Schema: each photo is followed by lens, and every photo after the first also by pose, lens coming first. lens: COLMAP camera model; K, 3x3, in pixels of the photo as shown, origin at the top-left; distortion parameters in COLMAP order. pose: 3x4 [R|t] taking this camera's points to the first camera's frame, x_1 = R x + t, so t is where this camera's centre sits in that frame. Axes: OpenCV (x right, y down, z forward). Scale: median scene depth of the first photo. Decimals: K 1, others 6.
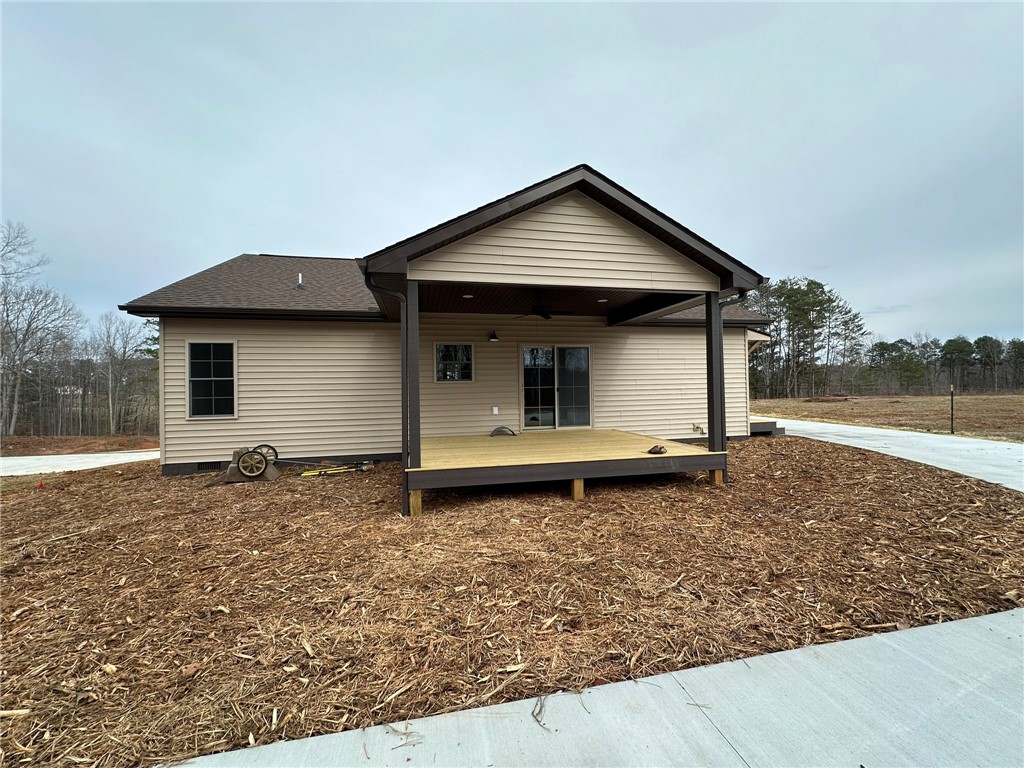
lens RADIAL K [[408.5, 0, 512.6], [0, 408.5, 384.2], [0, 0, 1]] dist [-0.002824, 0.000019]
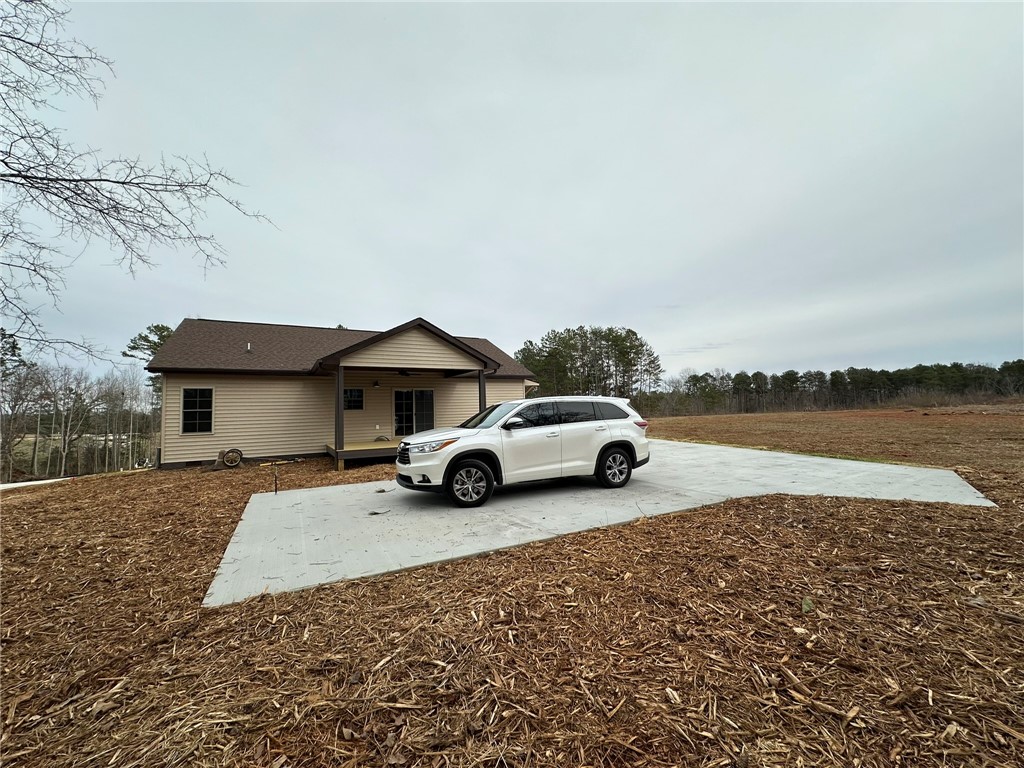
lens RADIAL K [[408.5, 0, 511.2], [0, 408.5, 384.2], [0, 0, 1]] dist [-0.002824, 0.000019]
pose [[0.959023, 0.008252, 0.283208, 0.002076], [0.009897, 0.997990, -0.062594, -0.000418], [-0.283155, 0.062832, 0.957014, -0.152048]]
